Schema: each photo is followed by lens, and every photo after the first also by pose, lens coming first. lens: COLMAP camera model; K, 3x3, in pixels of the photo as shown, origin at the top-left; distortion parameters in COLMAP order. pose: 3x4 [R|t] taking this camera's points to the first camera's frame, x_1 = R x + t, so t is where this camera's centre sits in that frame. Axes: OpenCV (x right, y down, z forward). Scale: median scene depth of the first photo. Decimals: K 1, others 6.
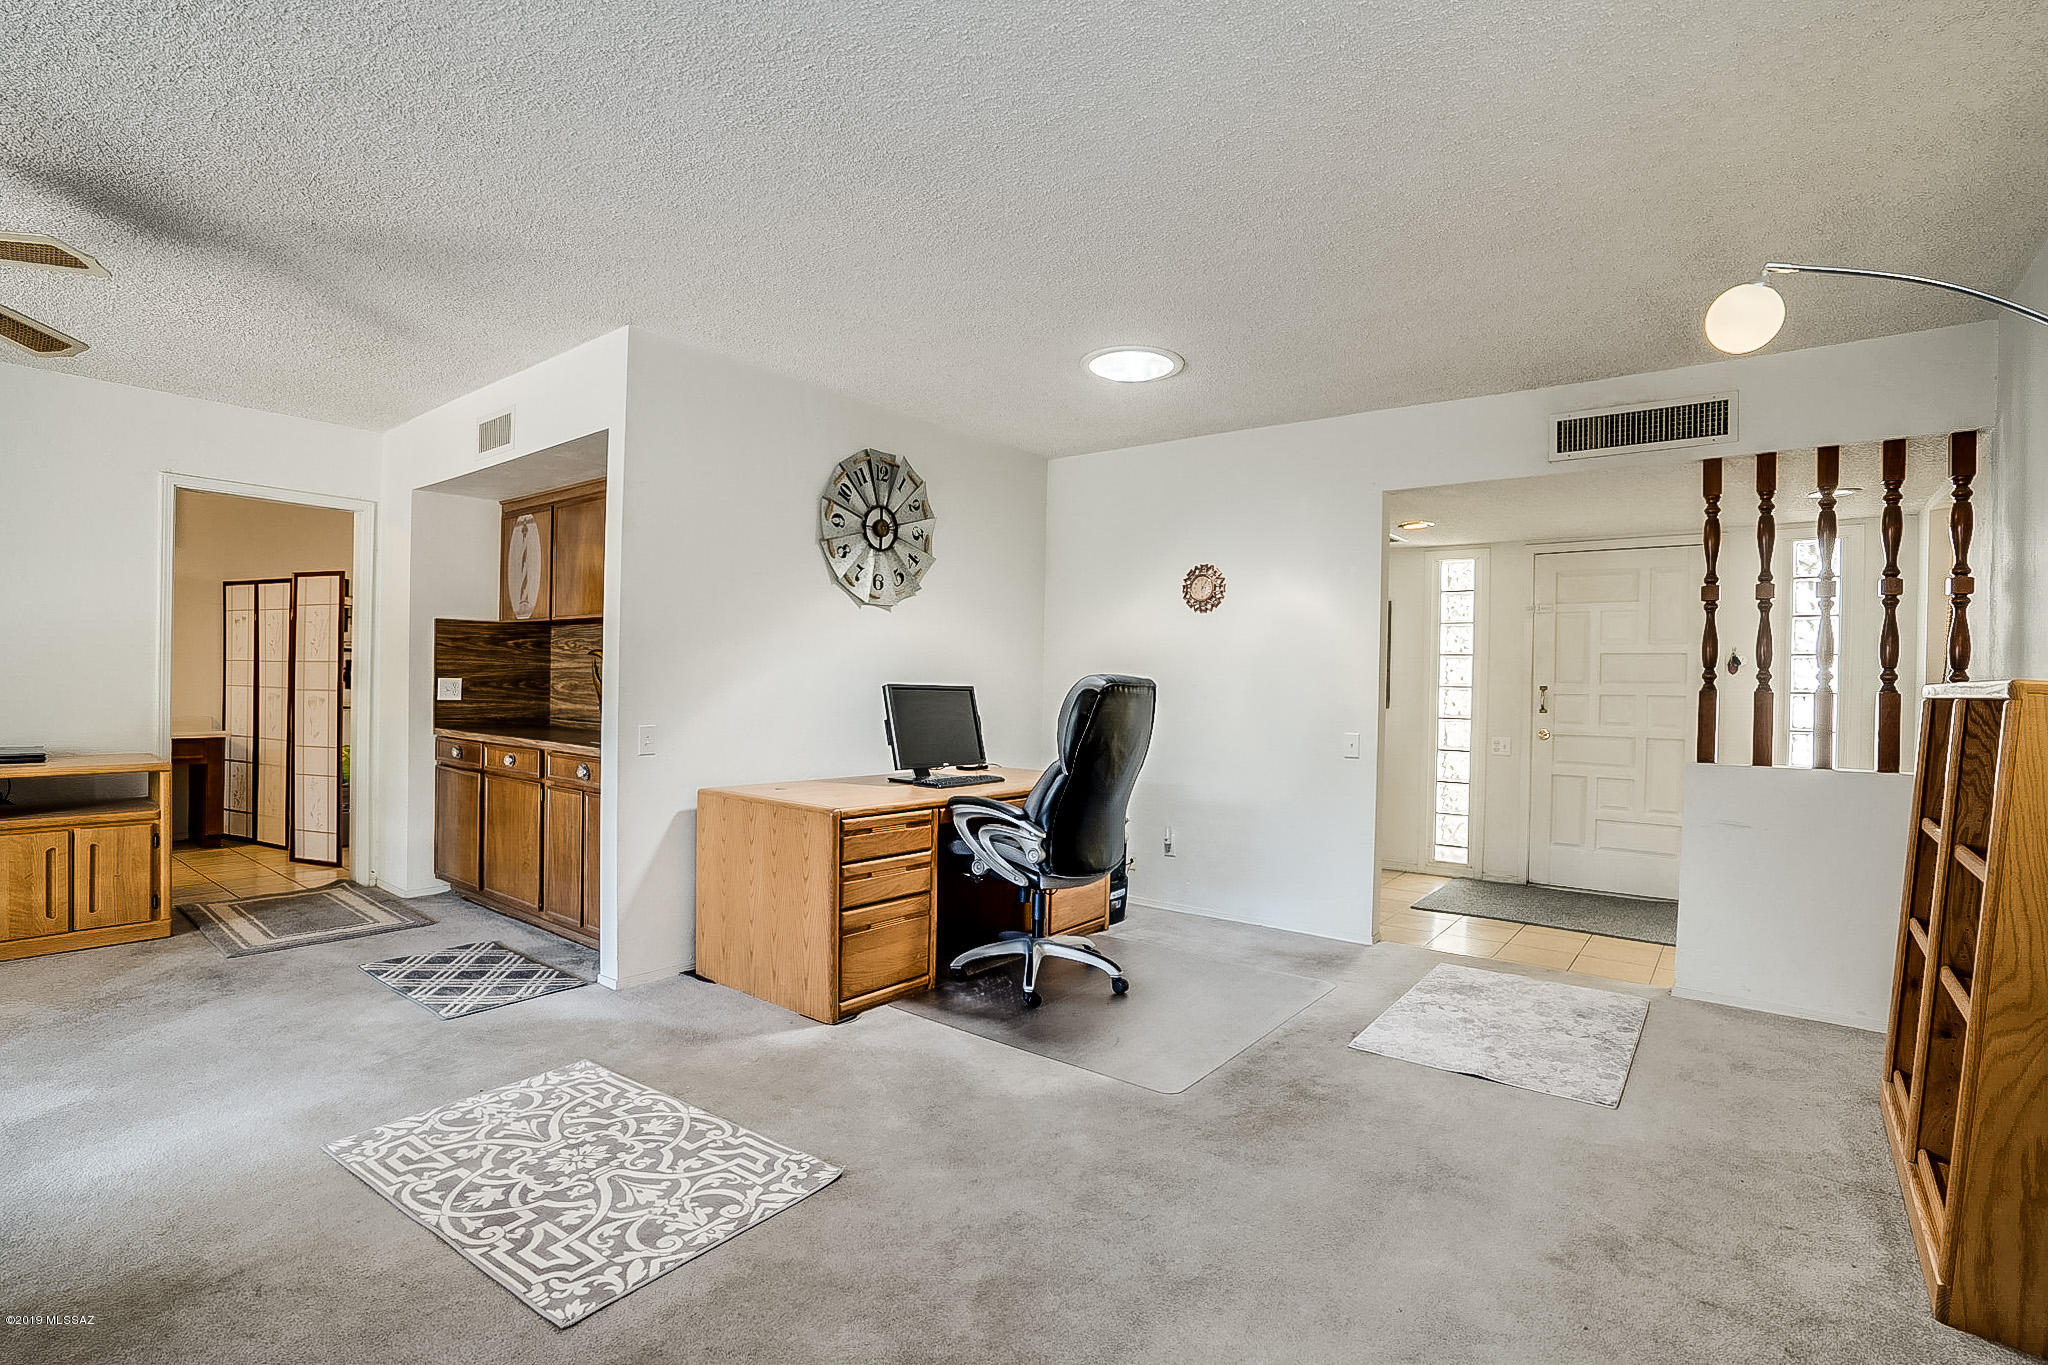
lens RADIAL K [[956.9, 0, 1050.2], [0, 956.9, 691.7], [0, 0, 1]] dist [-0.051814, 0.017817]
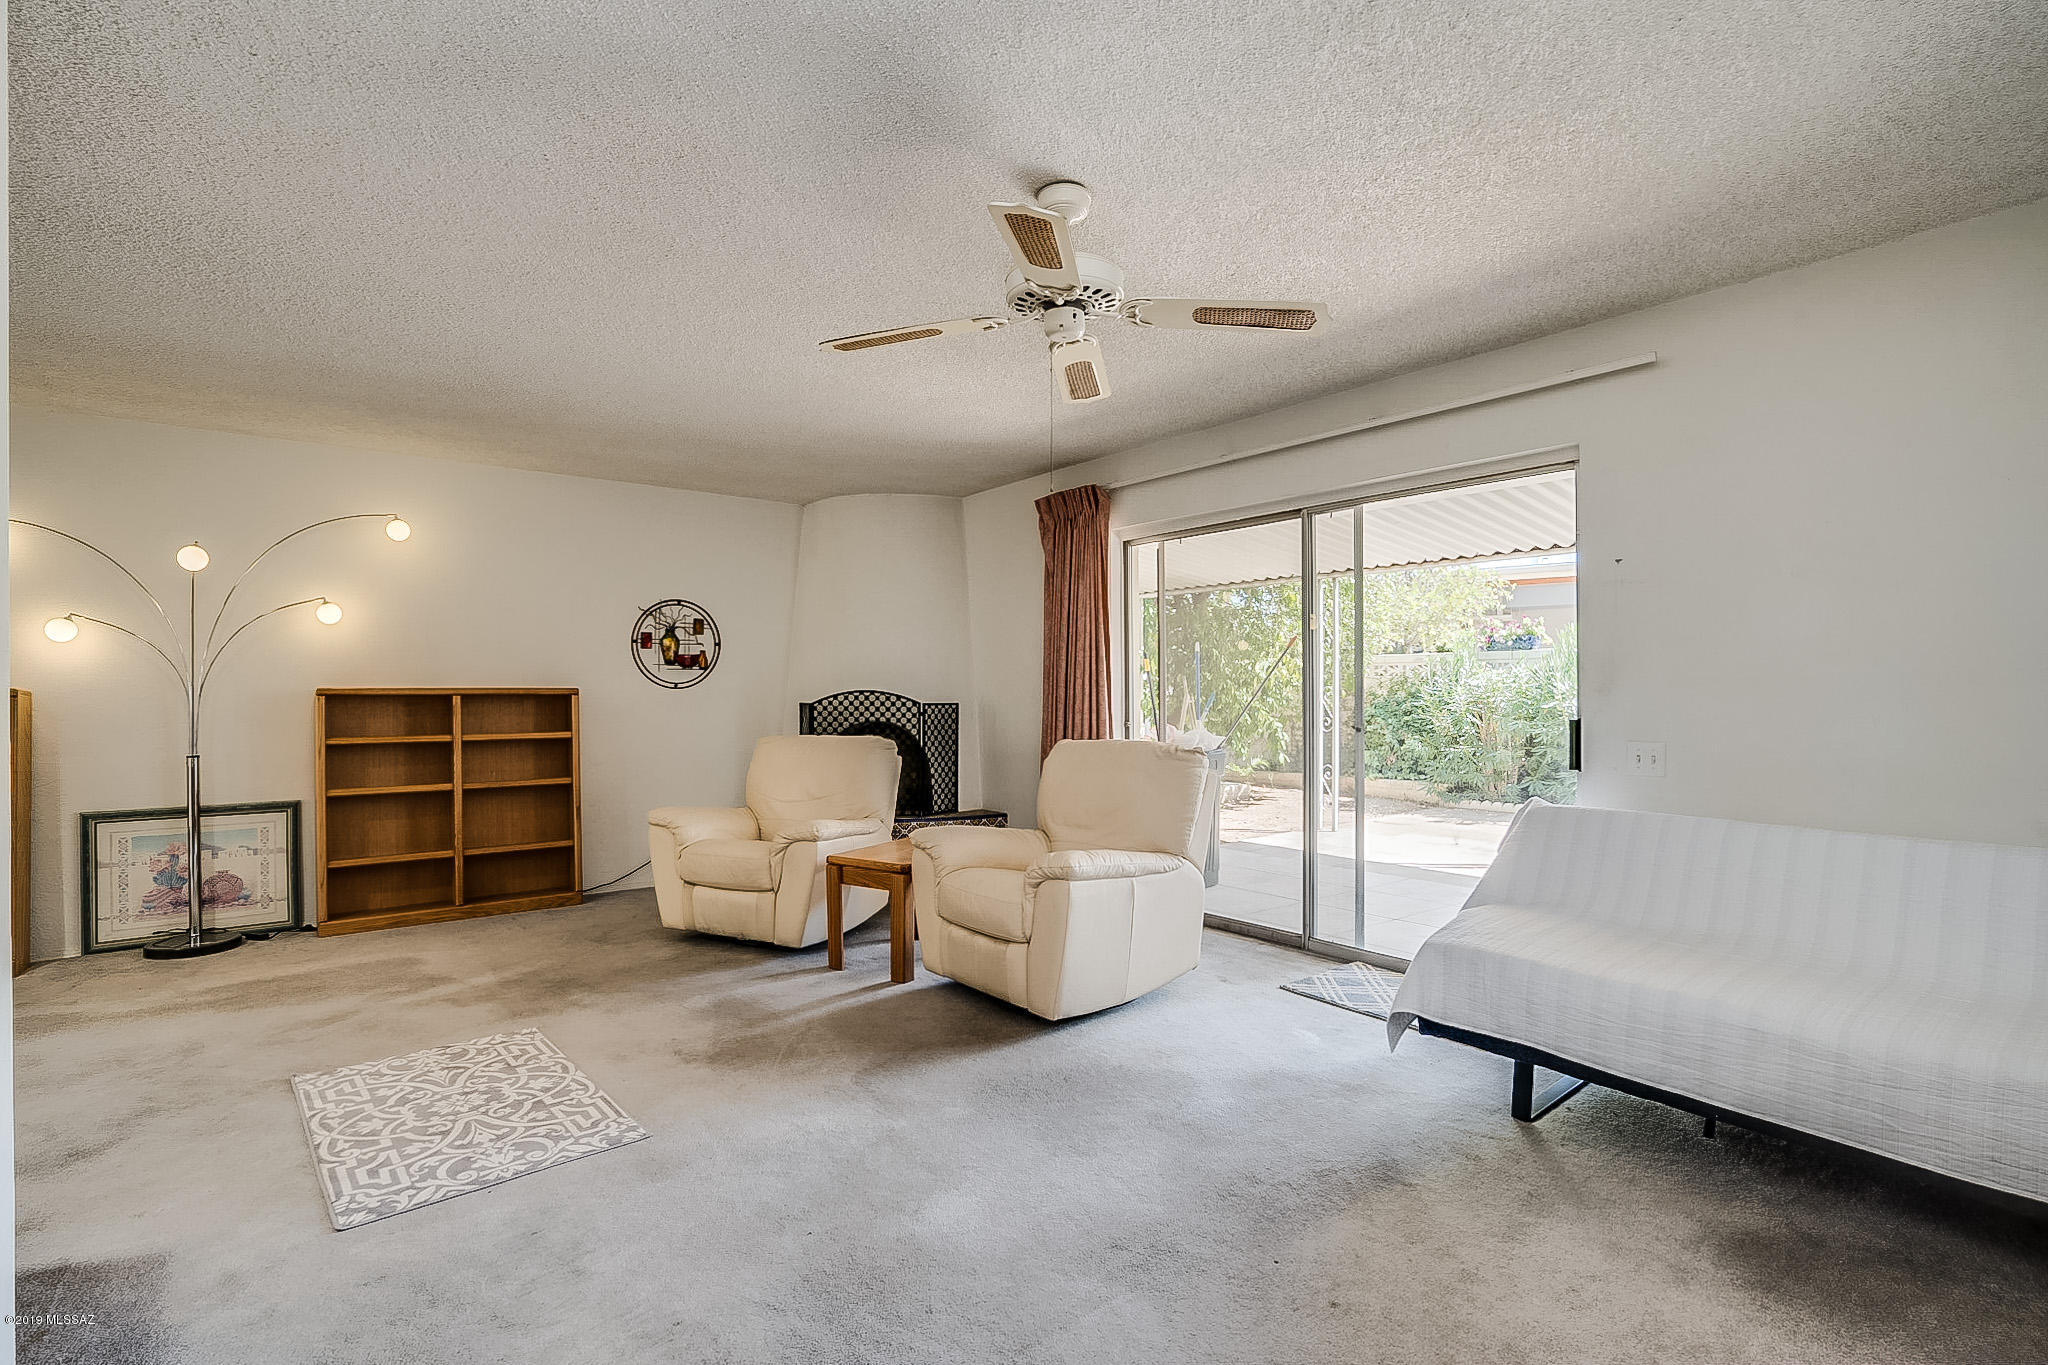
lens RADIAL K [[956.9, 0, 1051.1], [0, 956.9, 692.9], [0, 0, 1]] dist [-0.051814, 0.017817]
pose [[-0.973394, -0.015167, 0.228636, -1.016460], [-0.010897, 0.999742, 0.019928, -0.037140], [-0.228880, 0.016907, -0.973308, 1.337516]]
